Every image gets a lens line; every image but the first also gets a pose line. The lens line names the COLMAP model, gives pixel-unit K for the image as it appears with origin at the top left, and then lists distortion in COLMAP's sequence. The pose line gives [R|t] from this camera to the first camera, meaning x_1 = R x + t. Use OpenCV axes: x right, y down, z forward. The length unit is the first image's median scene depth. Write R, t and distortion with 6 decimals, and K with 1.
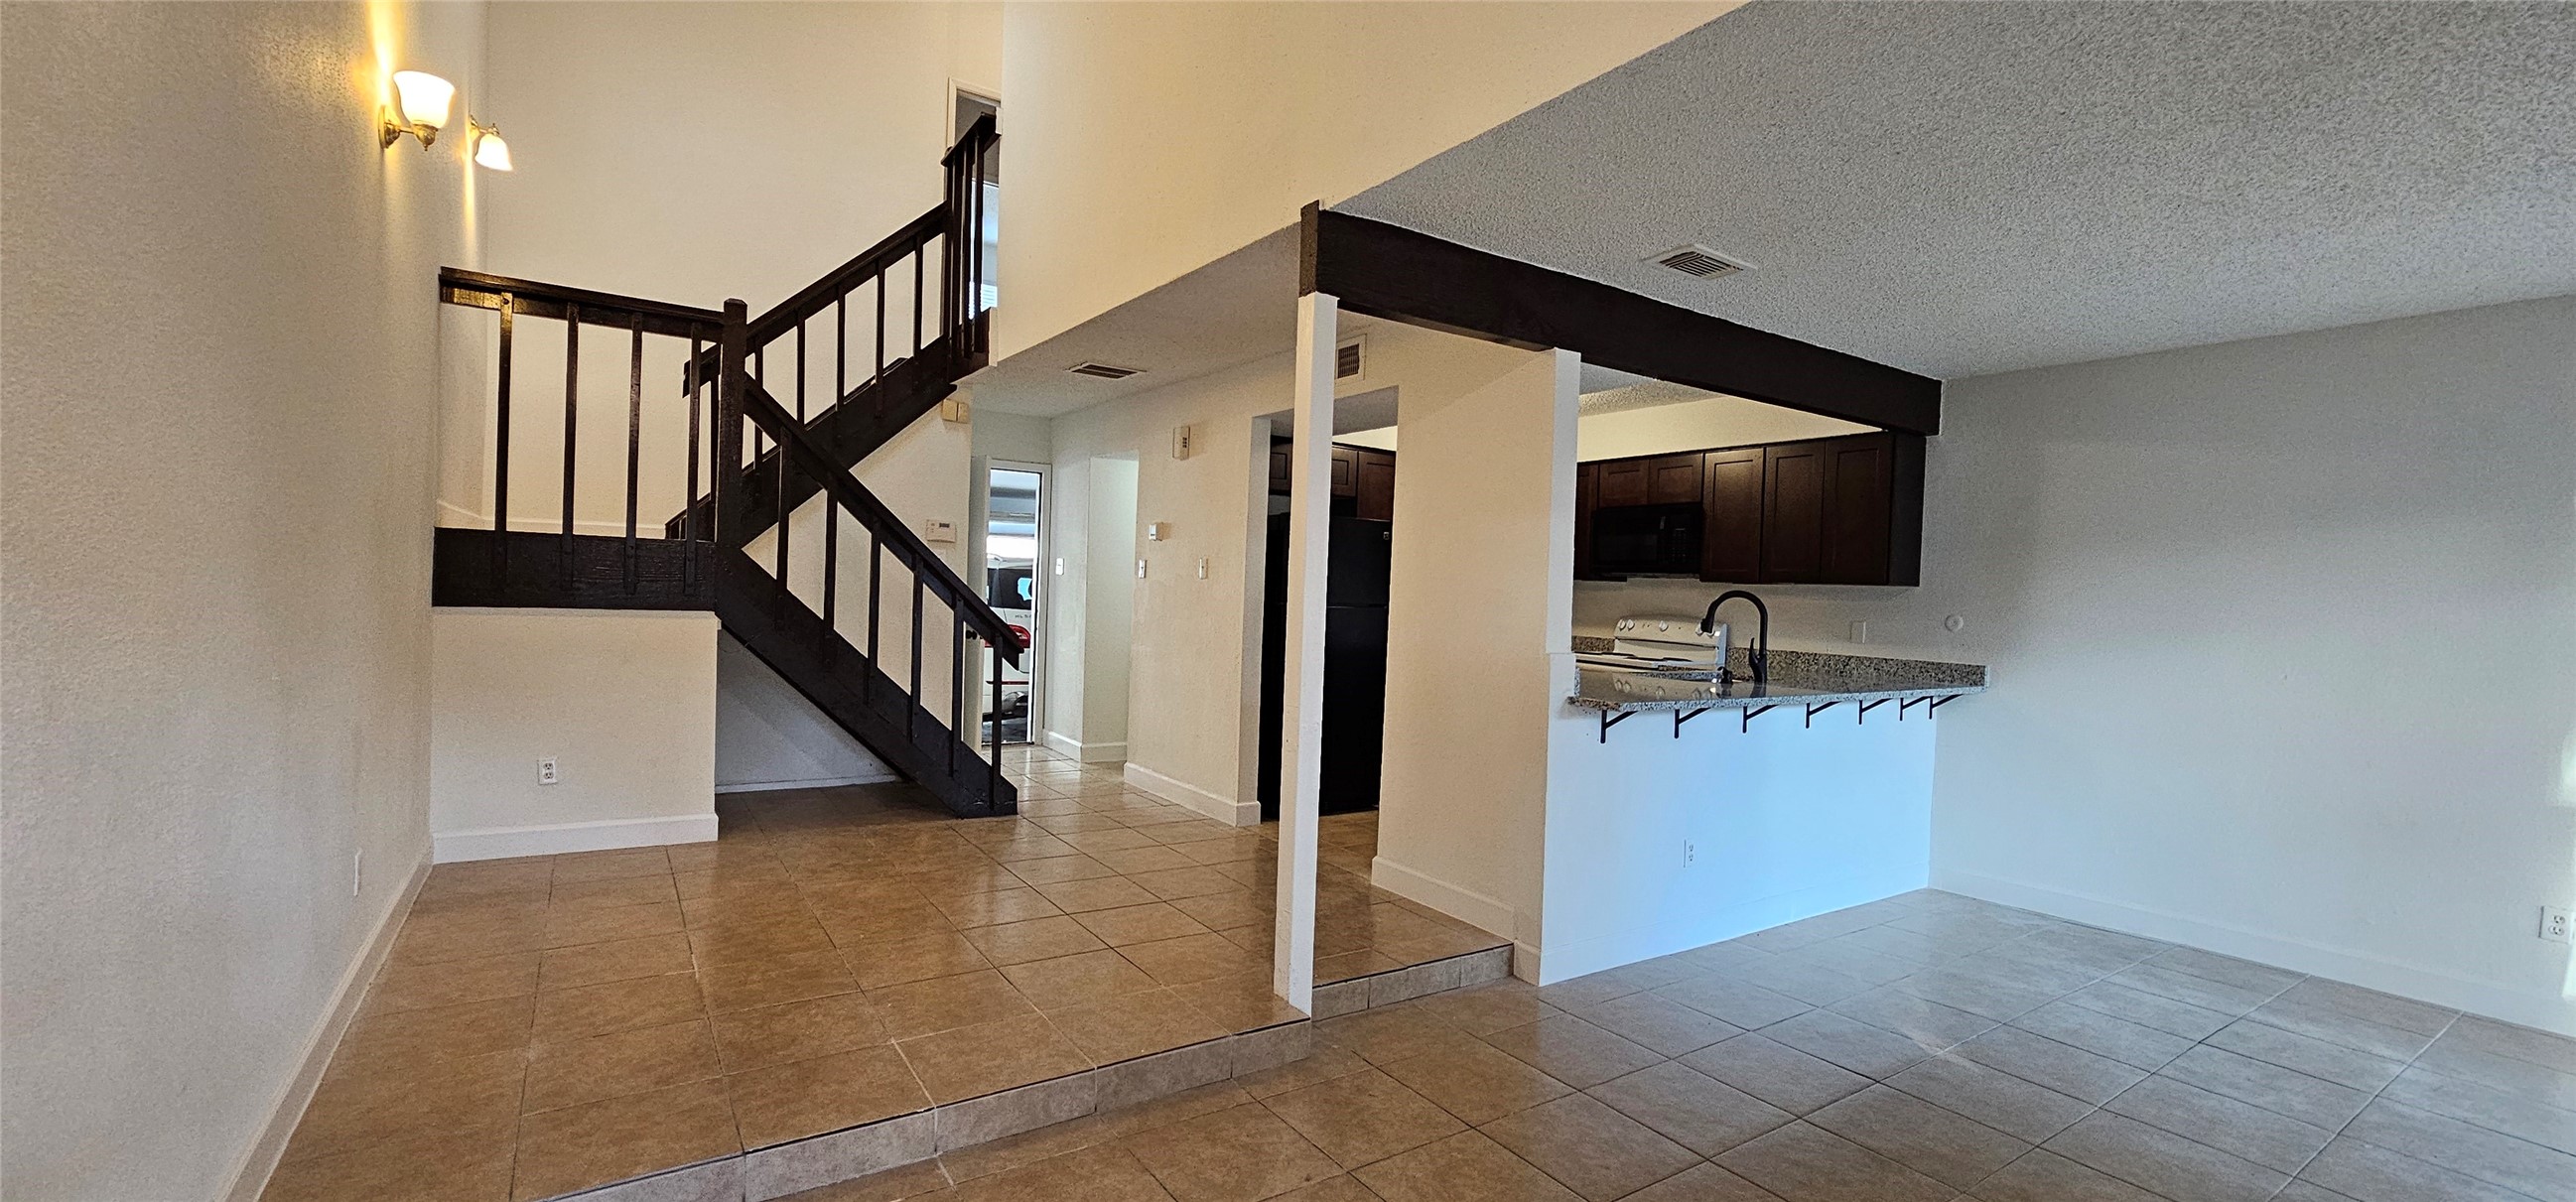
lens RADIAL K [[1050.9, 0, 1295.3], [0, 1050.9, 614.3], [0, 0, 1]] dist [-0.001177, 0.000240]
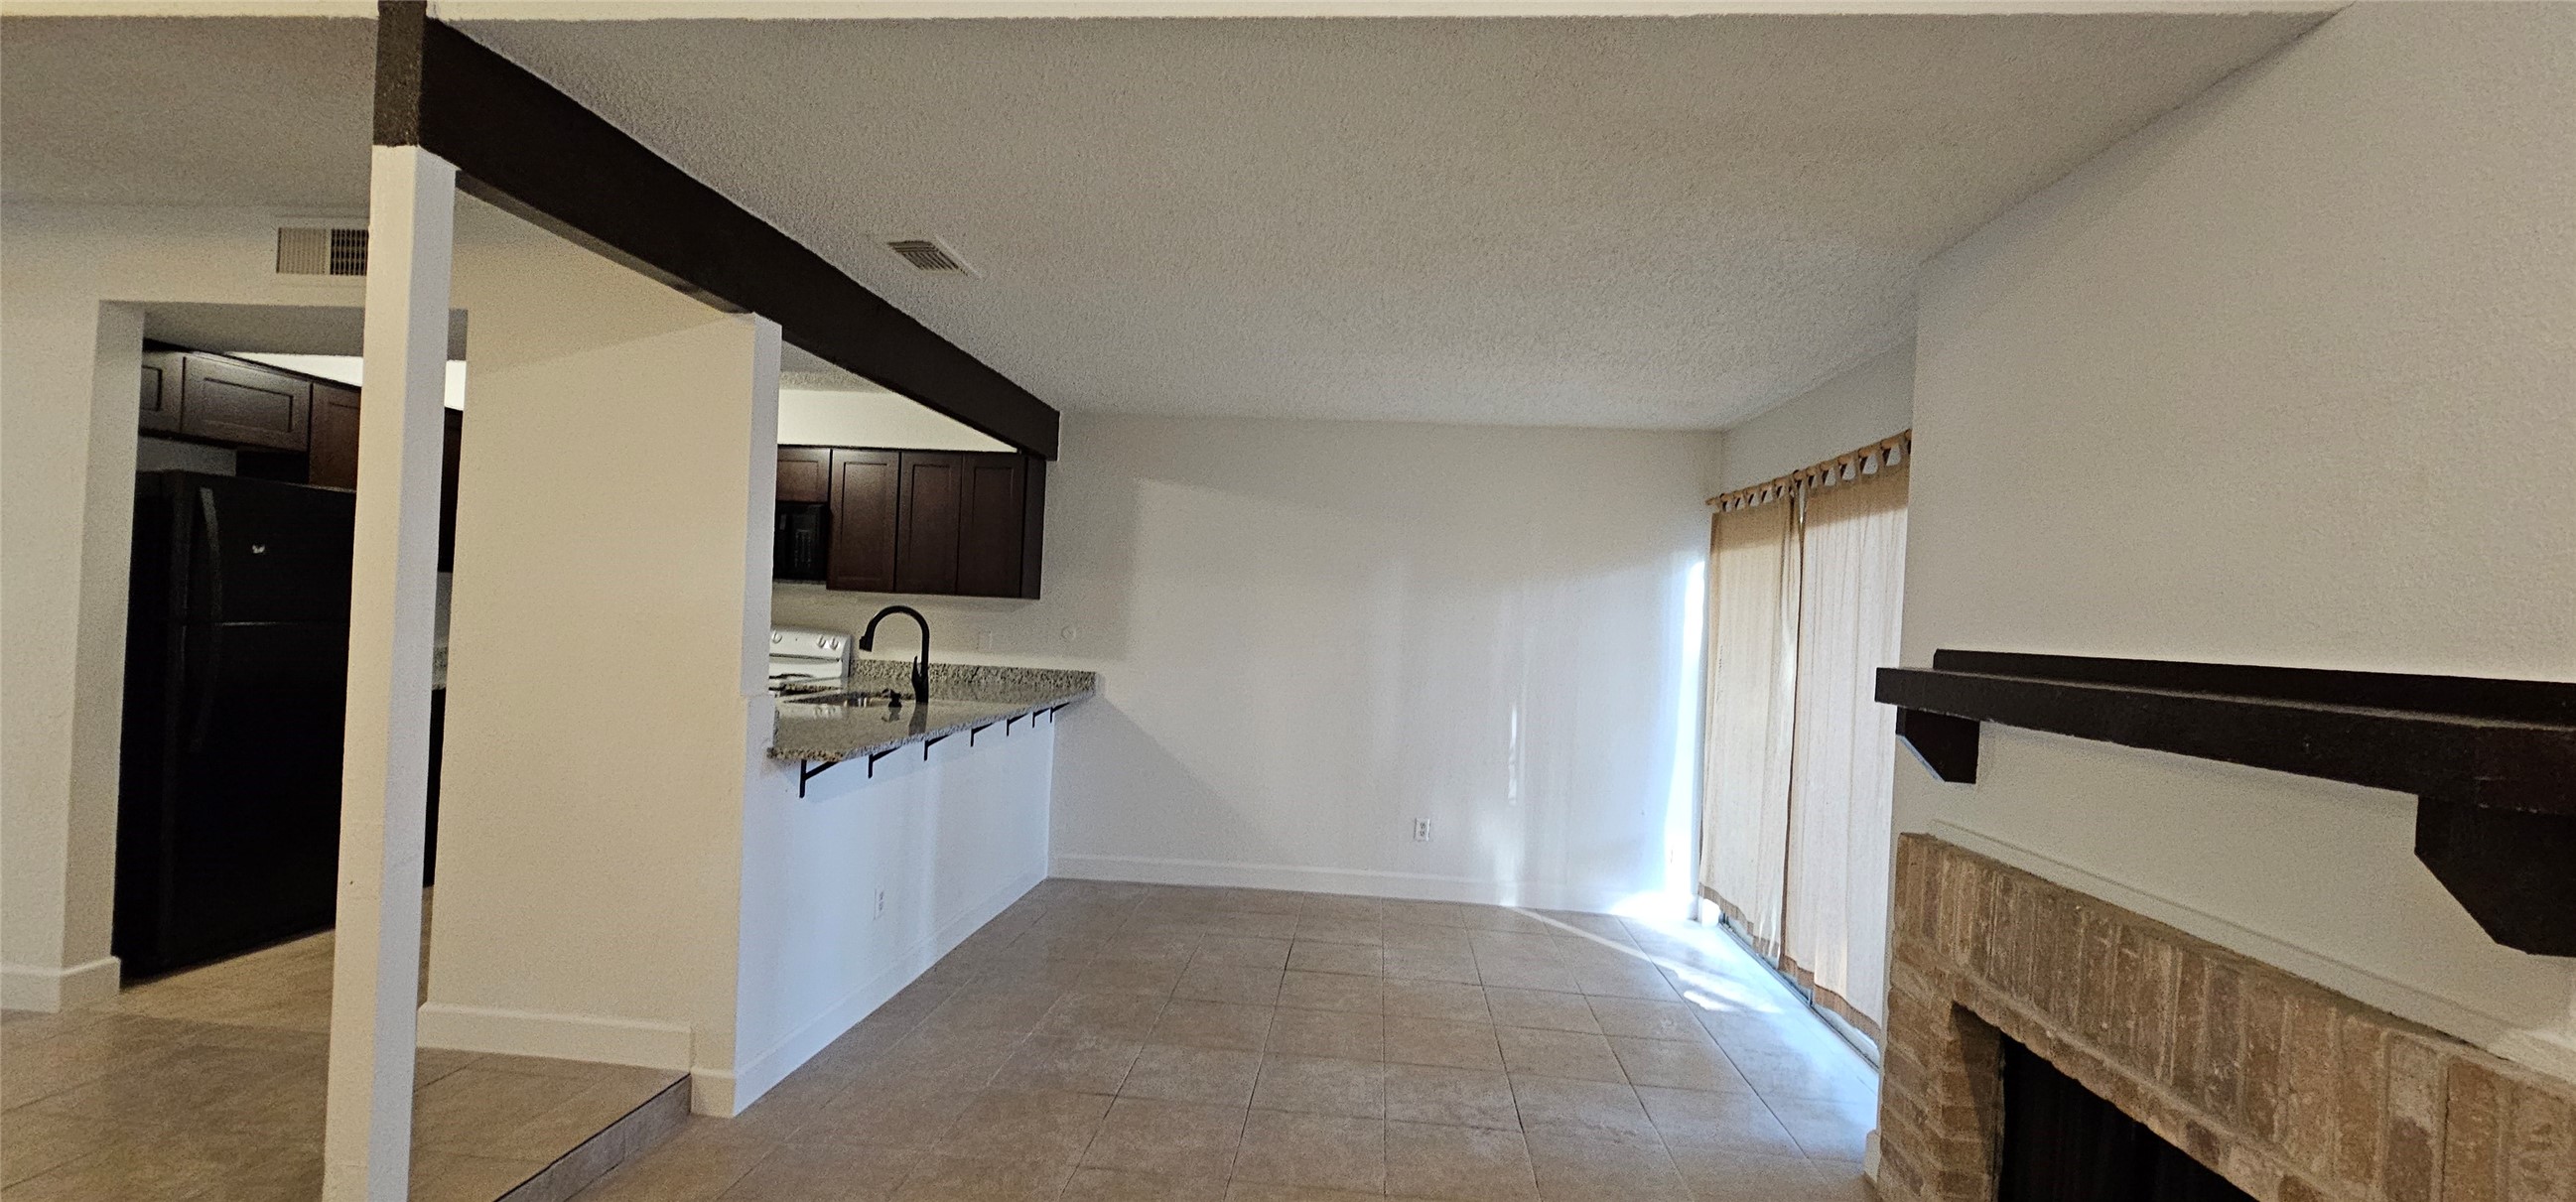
lens RADIAL K [[1048.2, 0, 1295.4], [0, 1048.2, 614.3], [0, 0, 1]] dist [-0.001650, 0.000939]
pose [[0.623396, -0.004579, 0.781893, -0.099180], [-0.008306, 0.999888, 0.012478, -0.032328], [-0.781862, -0.014273, 0.623288, 0.149842]]
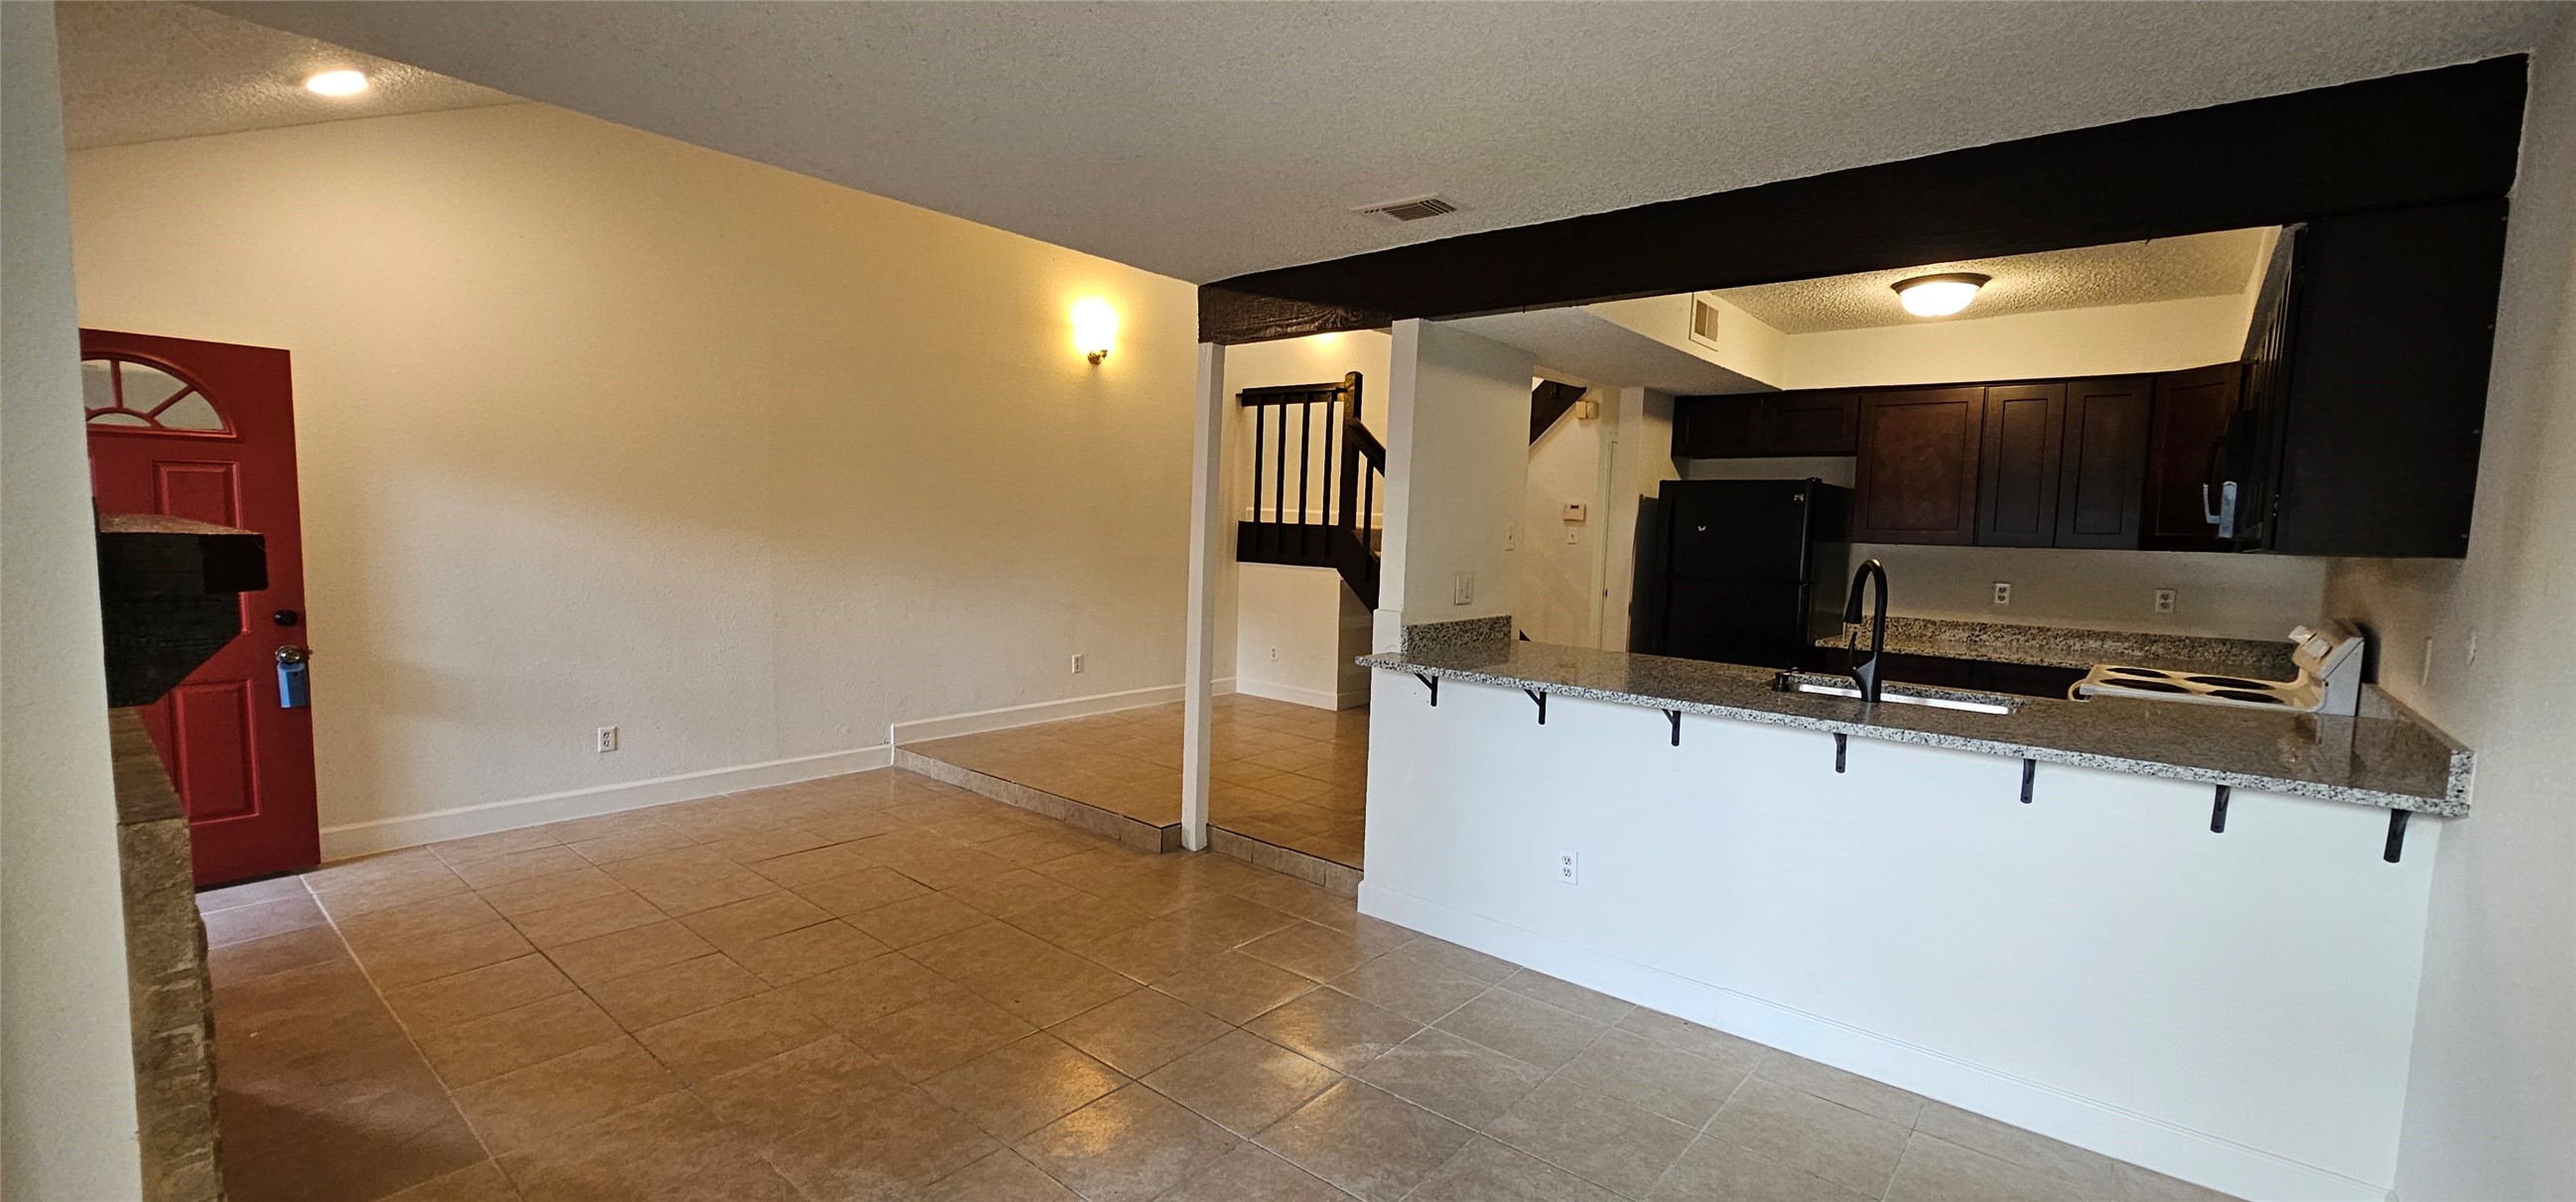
lens RADIAL K [[1056.6, 0, 1291.8], [0, 1056.6, 592.5], [0, 0, 1]] dist [-0.001793, 0.000229]
pose [[0.278809, 0.035803, -0.959679, 1.039583], [-0.047193, 0.998608, 0.023545, -0.000009], [0.959186, 0.038726, 0.280111, 0.506992]]
